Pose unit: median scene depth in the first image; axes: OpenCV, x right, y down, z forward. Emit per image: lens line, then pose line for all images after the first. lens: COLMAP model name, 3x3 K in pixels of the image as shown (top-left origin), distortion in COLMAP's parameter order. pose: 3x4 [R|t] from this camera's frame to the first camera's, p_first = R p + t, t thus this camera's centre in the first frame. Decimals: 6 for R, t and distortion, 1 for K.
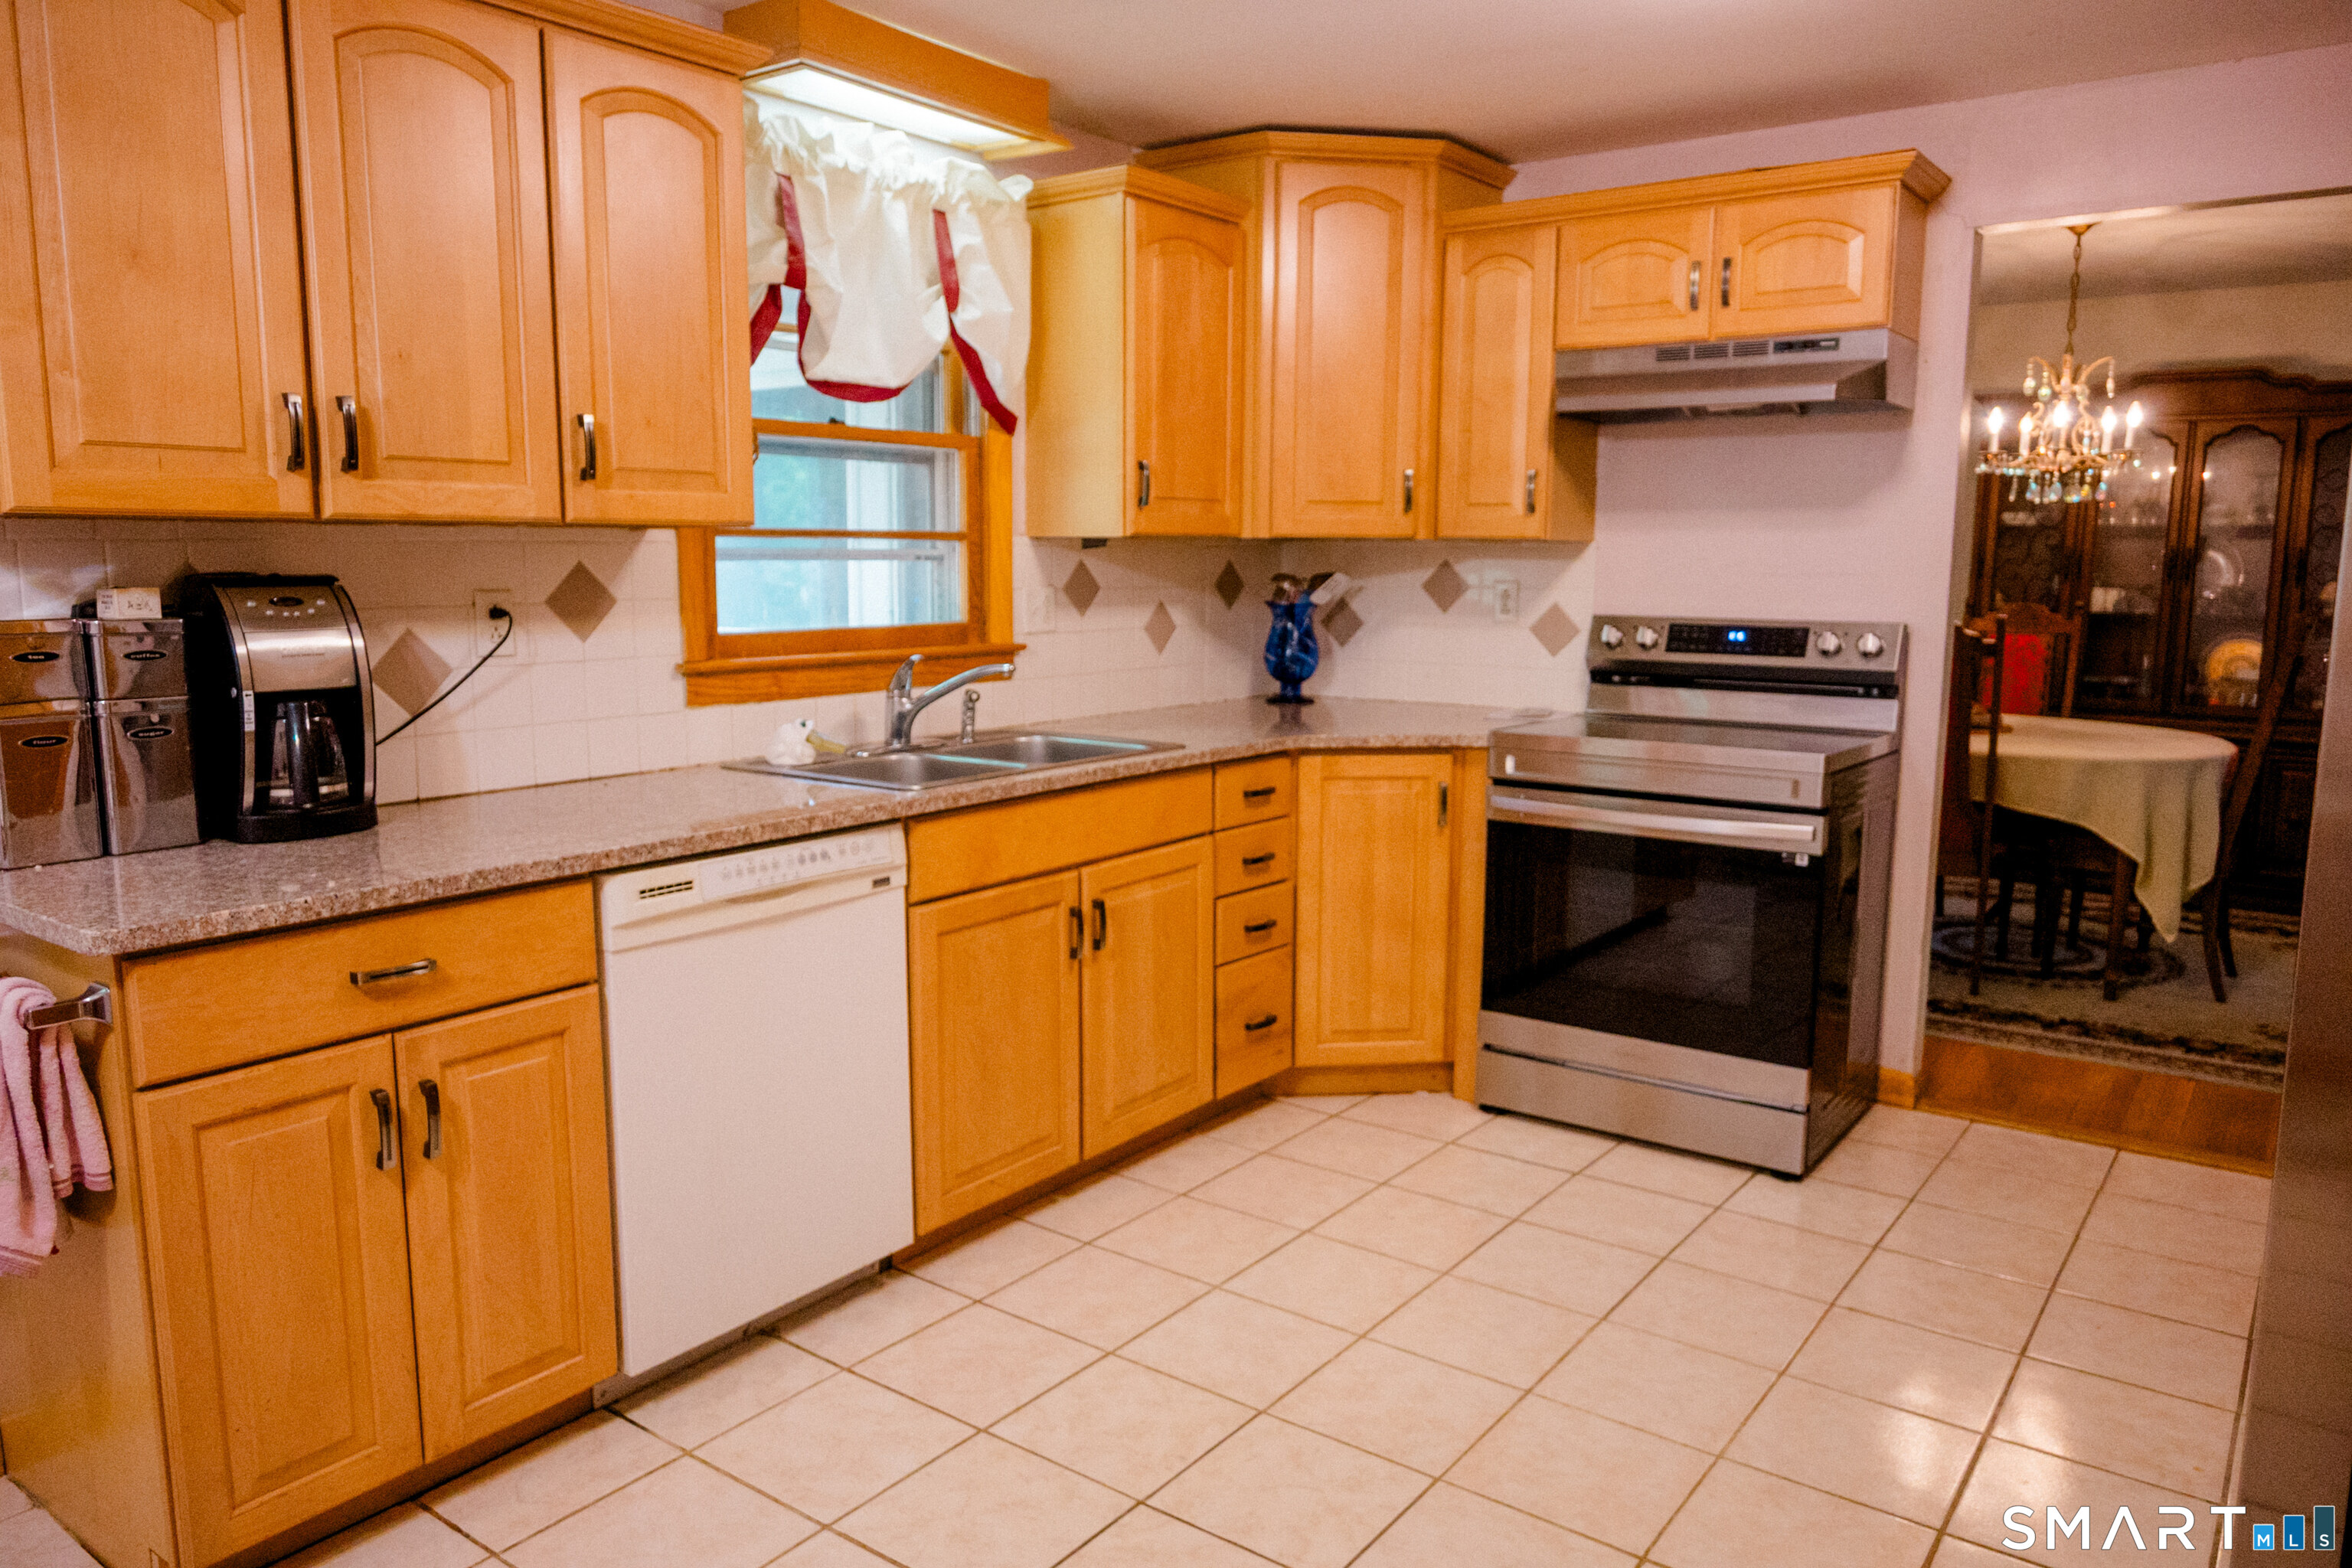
lens RADIAL K [[1606.8, 0, 1178.0], [0, 1606.8, 777.5], [0, 0, 1]] dist [-0.009963, 0.002014]
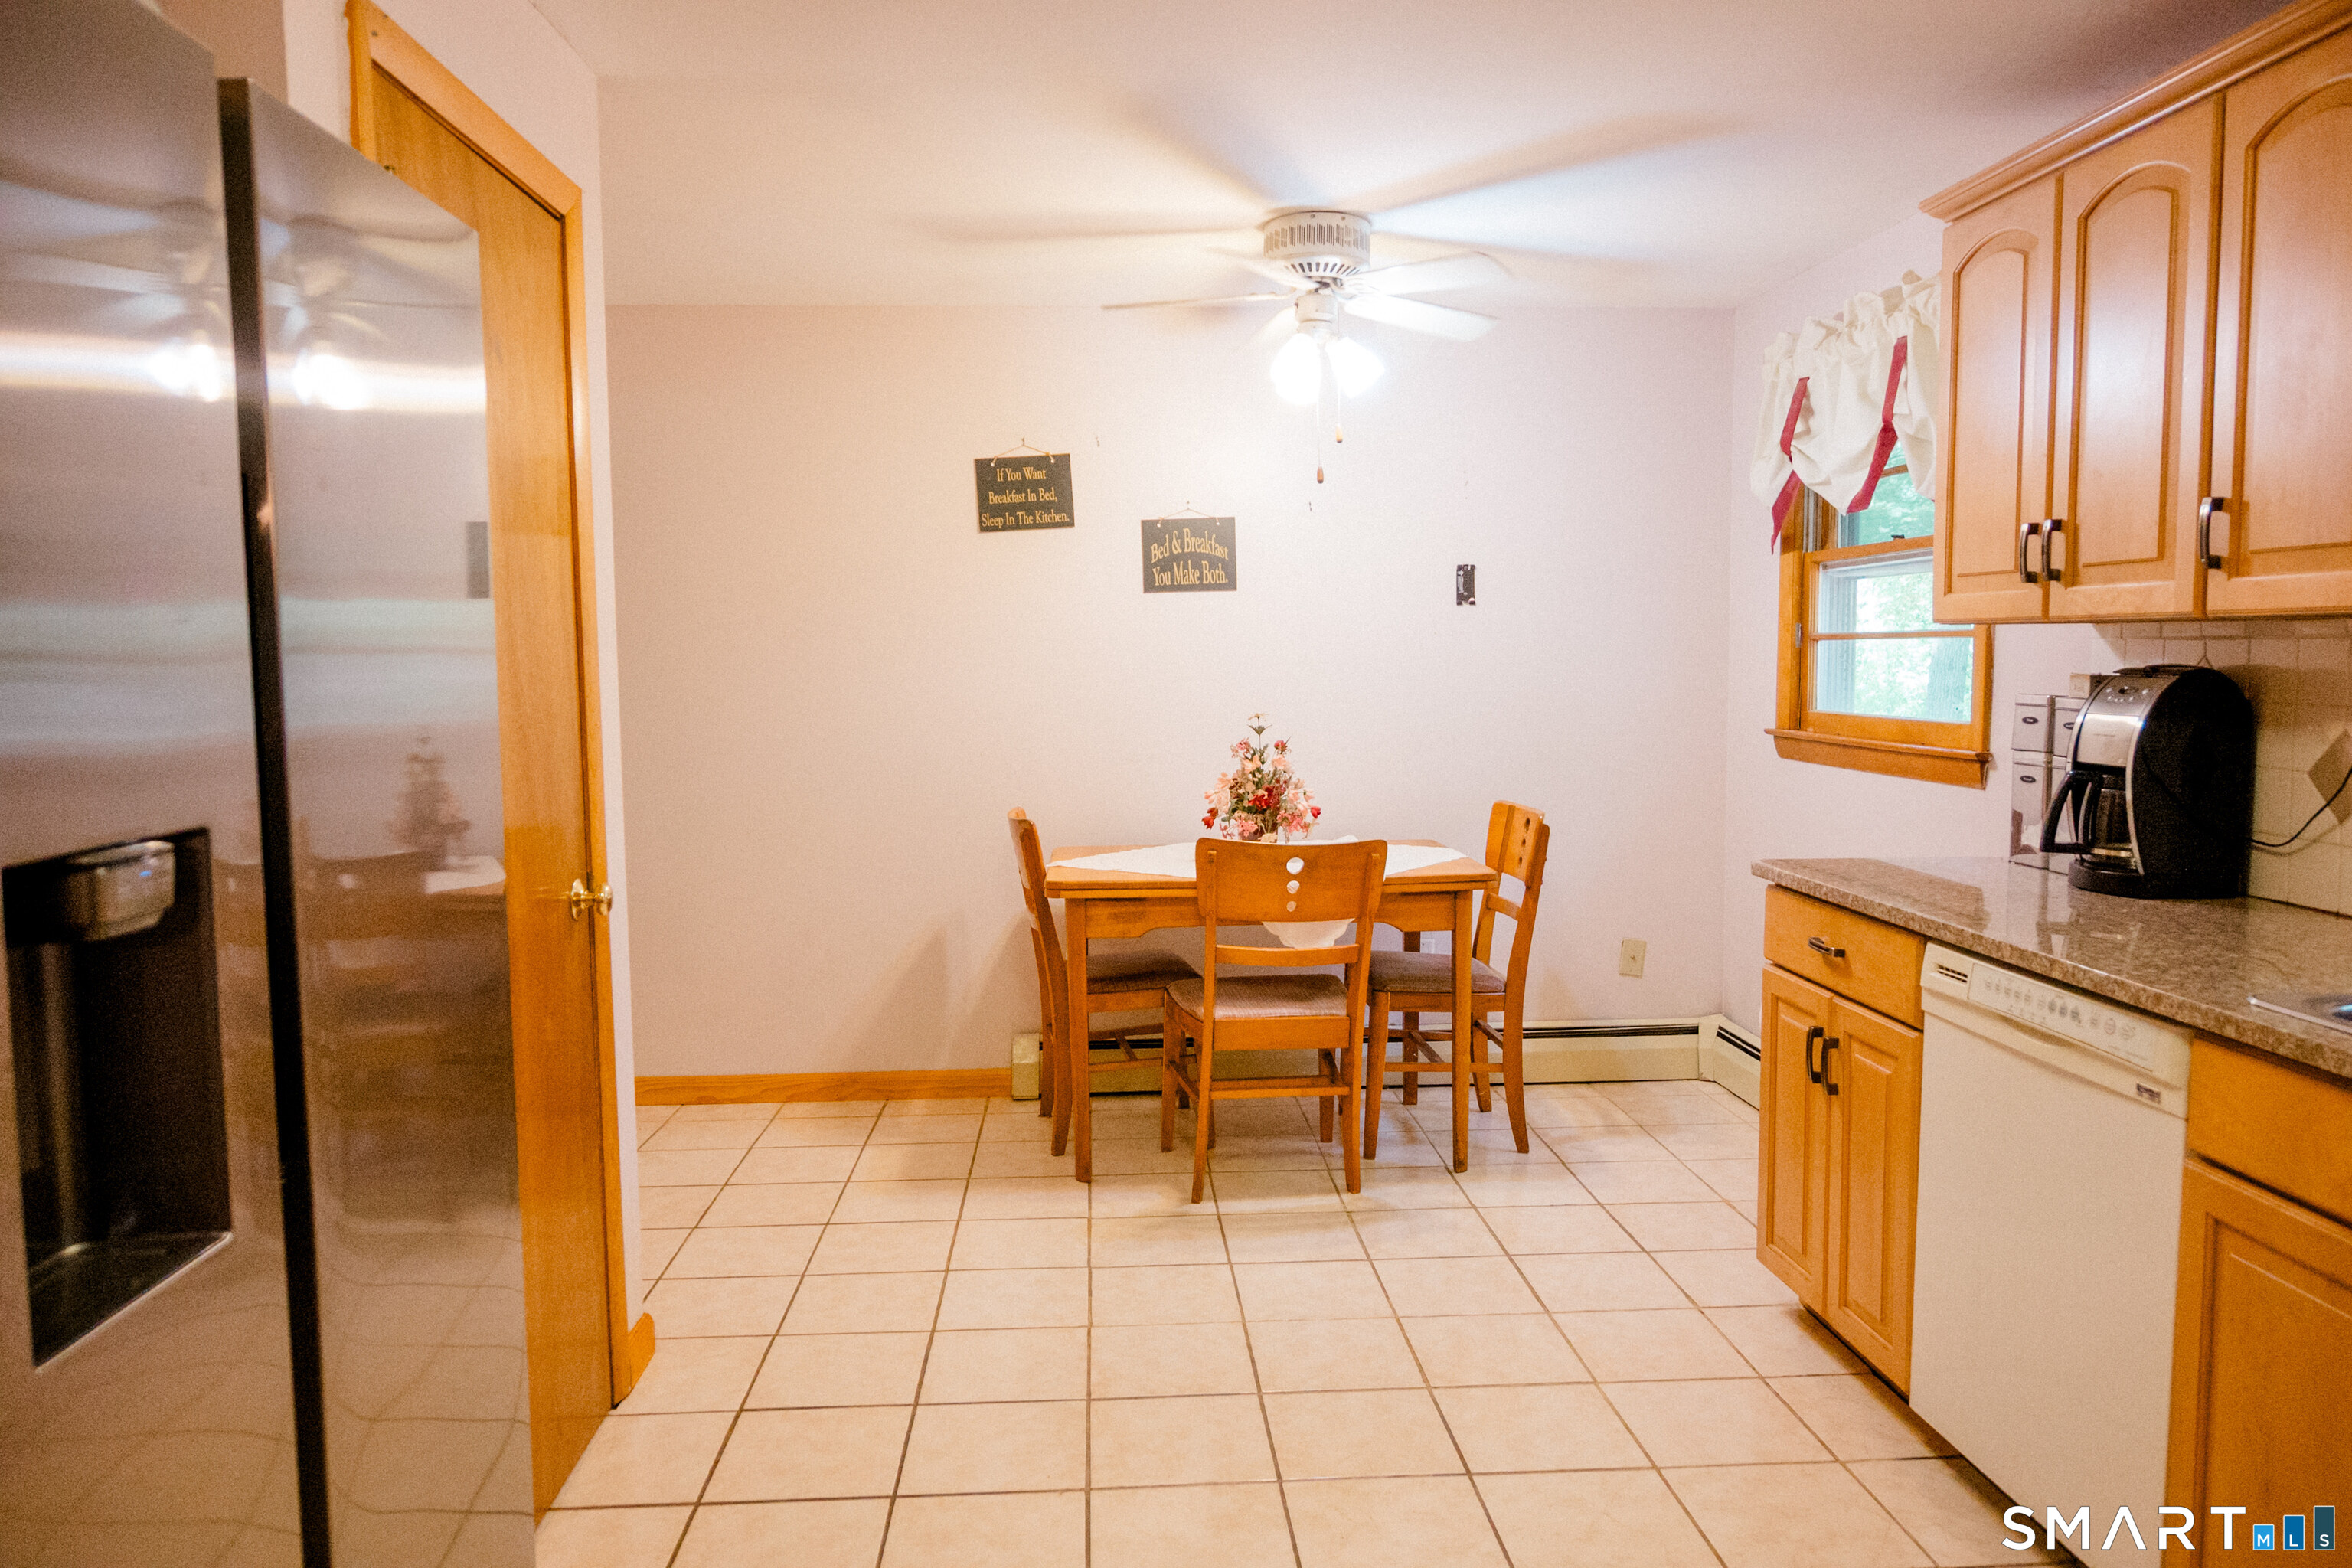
lens RADIAL K [[1606.8, 0, 1175.5], [0, 1606.8, 788.8], [0, 0, 1]] dist [-0.009963, 0.002014]
pose [[-0.767493, 0.059328, -0.638306, 0.542376], [-0.084232, 0.977743, 0.192157, -0.153322], [0.635500, 0.201245, -0.745413, 1.078858]]
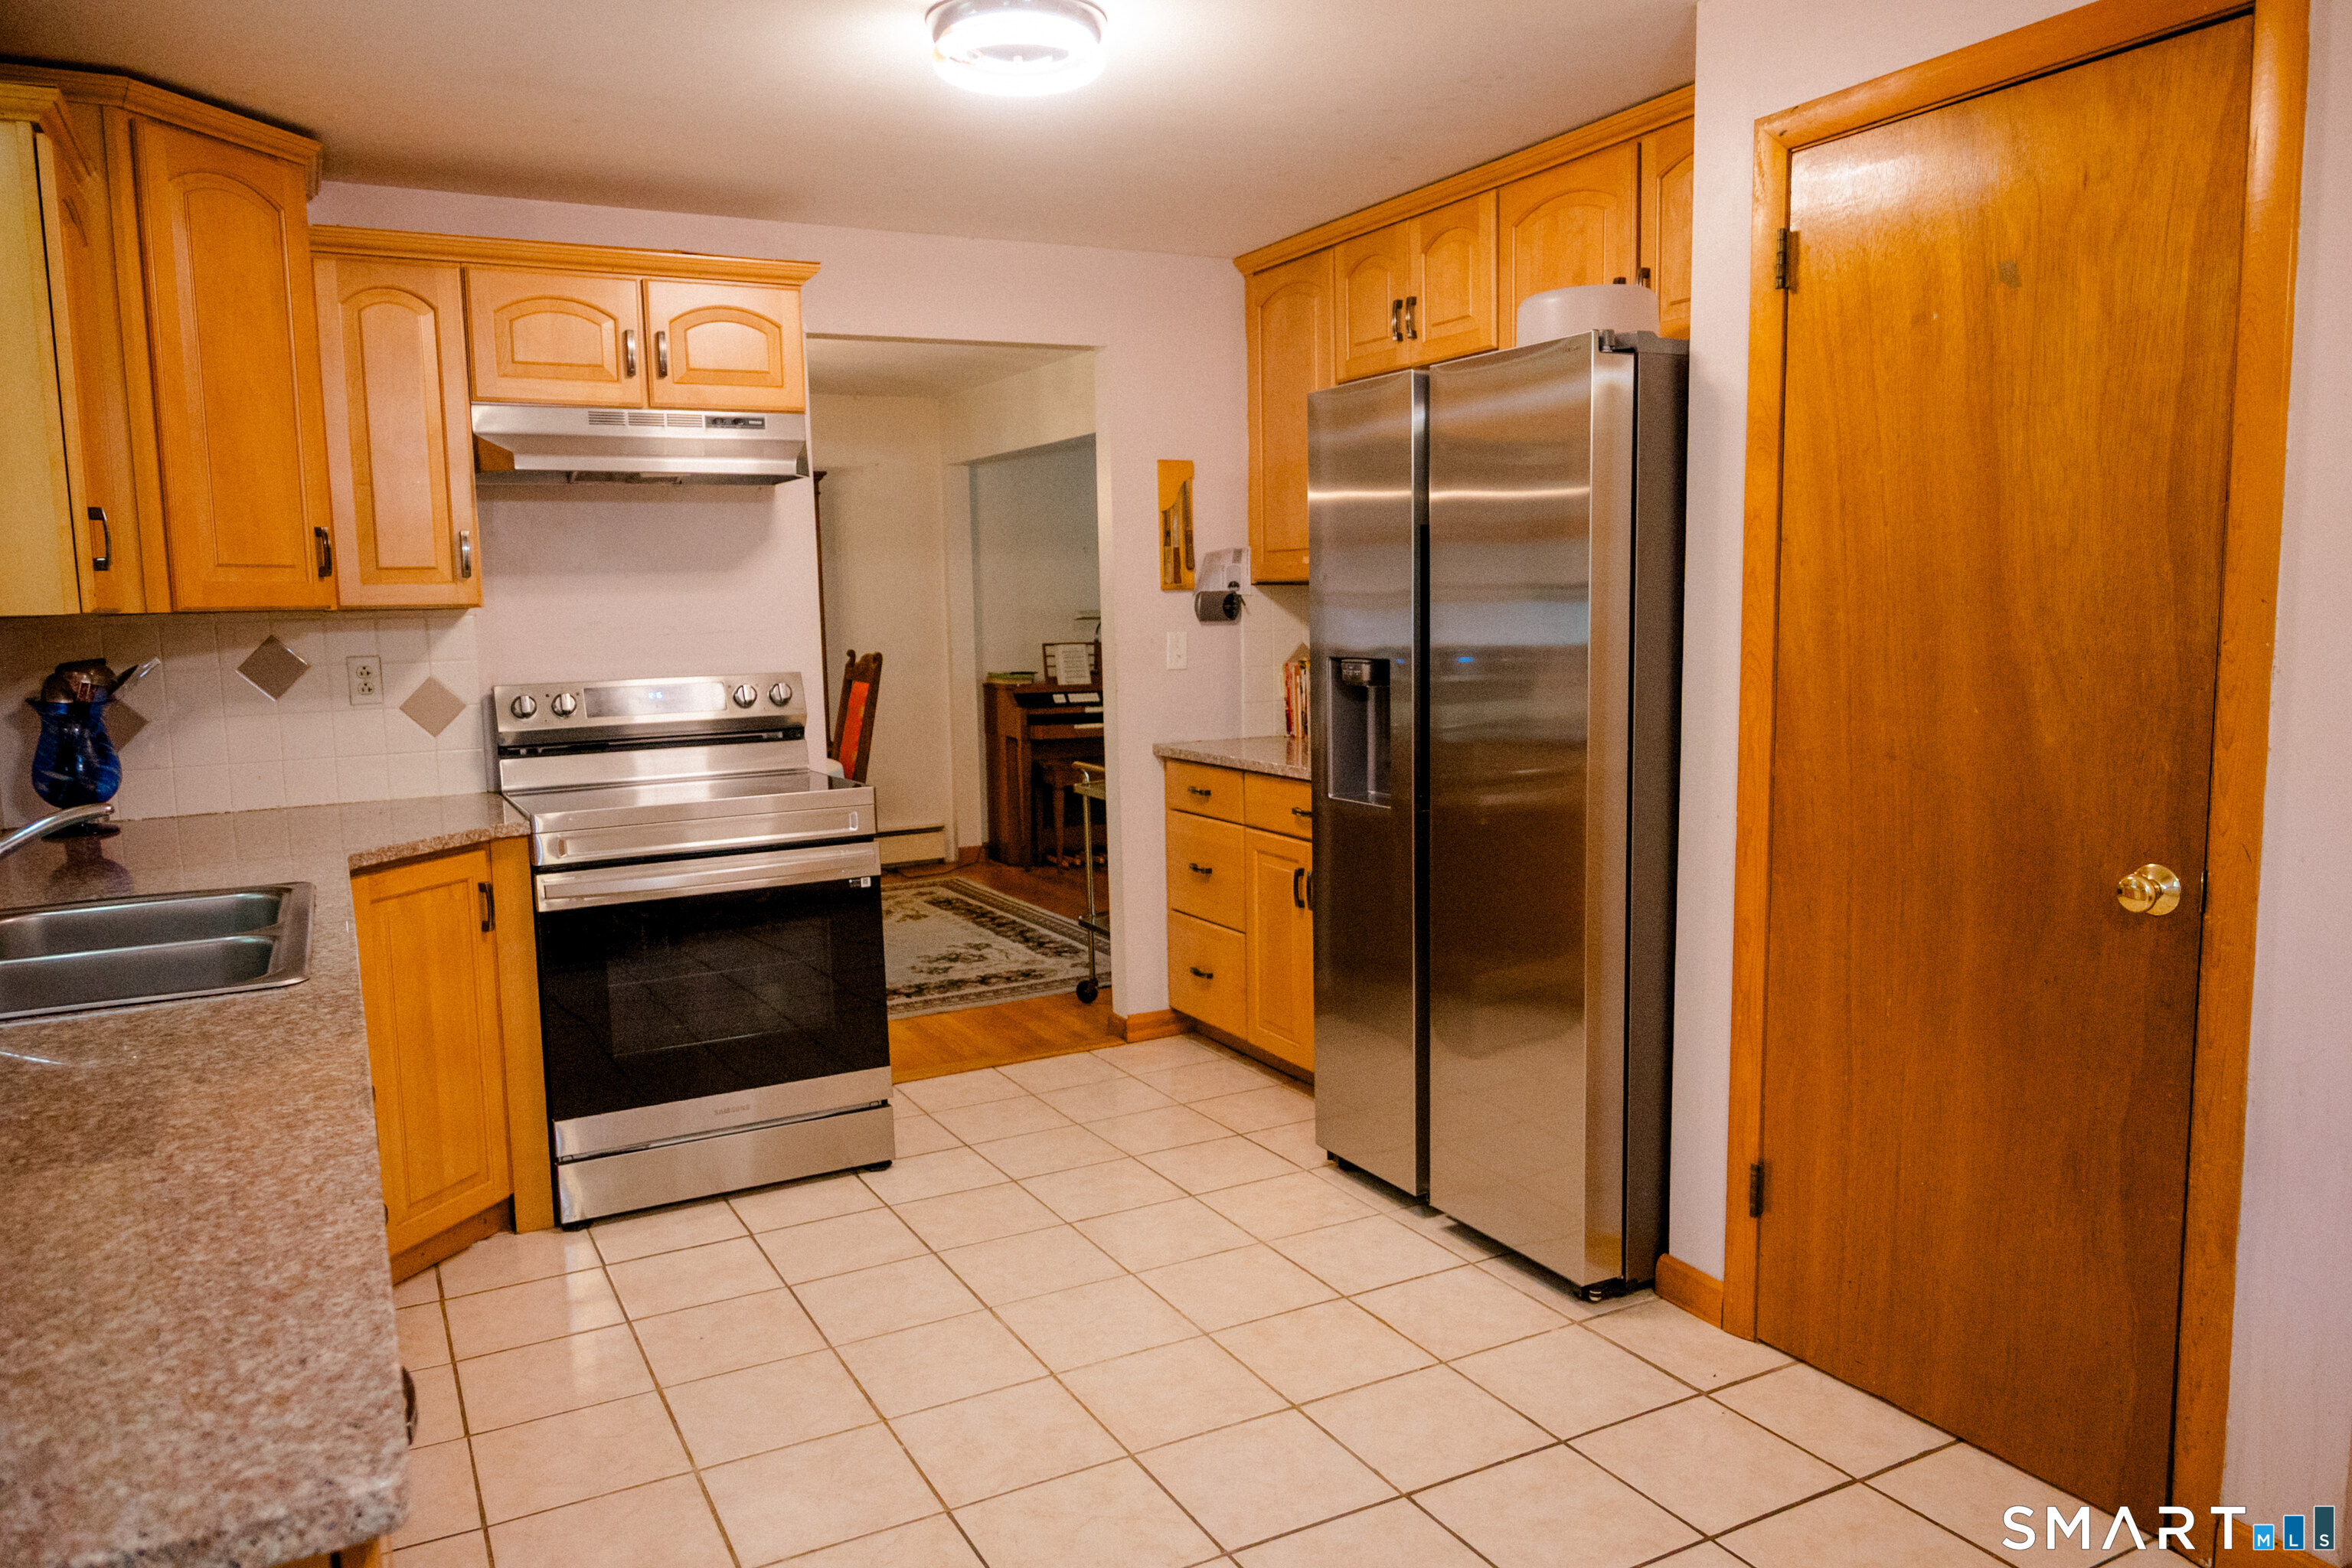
lens RADIAL K [[1606.8, 0, 1173.5], [0, 1606.8, 776.9], [0, 0, 1]] dist [-0.009963, 0.002014]
pose [[0.413951, -0.114300, 0.903095, -0.621793], [0.153967, 0.986583, 0.054293, -0.057504], [-0.897184, 0.116572, 0.425996, 0.375569]]
